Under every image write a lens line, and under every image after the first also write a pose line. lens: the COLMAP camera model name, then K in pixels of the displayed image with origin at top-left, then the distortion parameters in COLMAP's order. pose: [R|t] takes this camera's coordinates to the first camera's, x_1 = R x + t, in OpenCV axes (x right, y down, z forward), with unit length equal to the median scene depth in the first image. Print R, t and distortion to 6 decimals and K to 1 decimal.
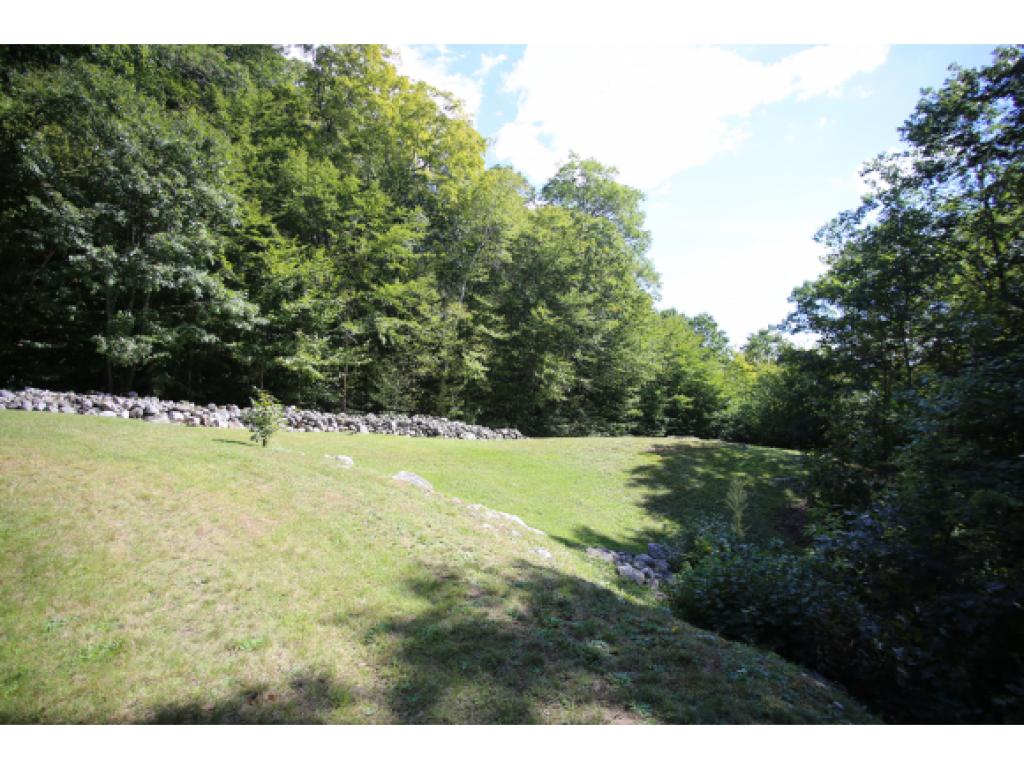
lens RADIAL K [[659.0, 0, 512.0], [0, 659.0, 384.5], [0, 0, 1]] dist [-0.003951, -0.001592]
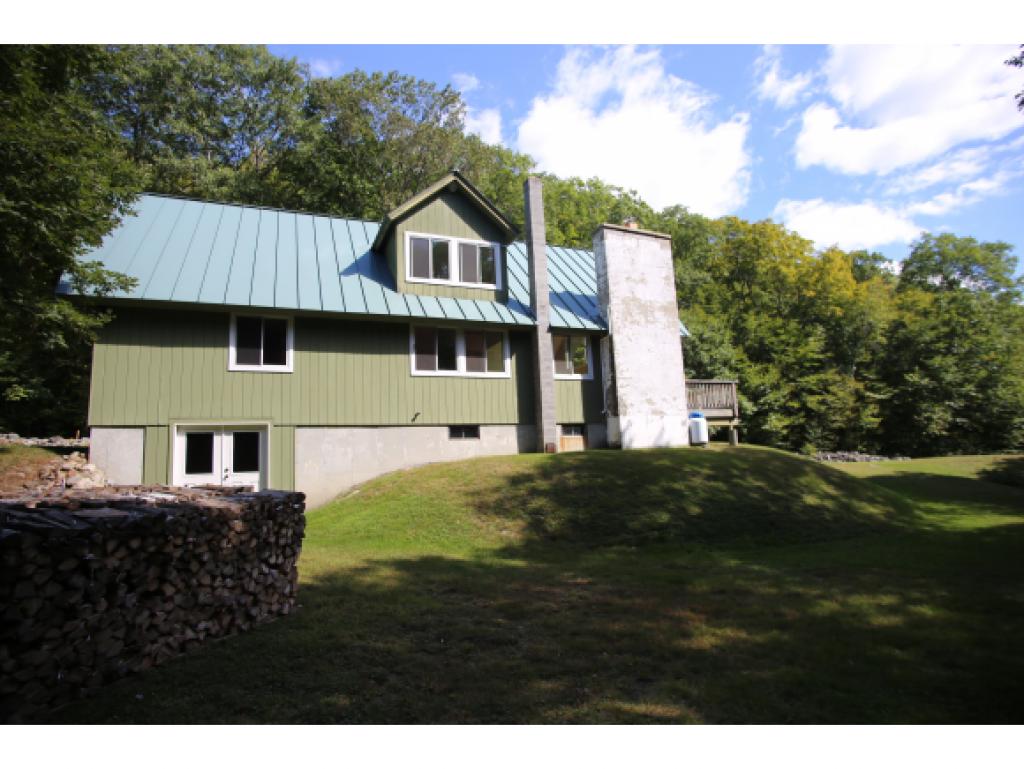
lens RADIAL K [[659.0, 0, 512.0], [0, 659.0, 384.5], [0, 0, 1]] dist [-0.003951, -0.001592]
pose [[0.866049, -0.114016, -0.486785, -0.022083], [0.077692, 0.992513, -0.094246, -0.027594], [0.493886, 0.043802, 0.868423, -0.792990]]
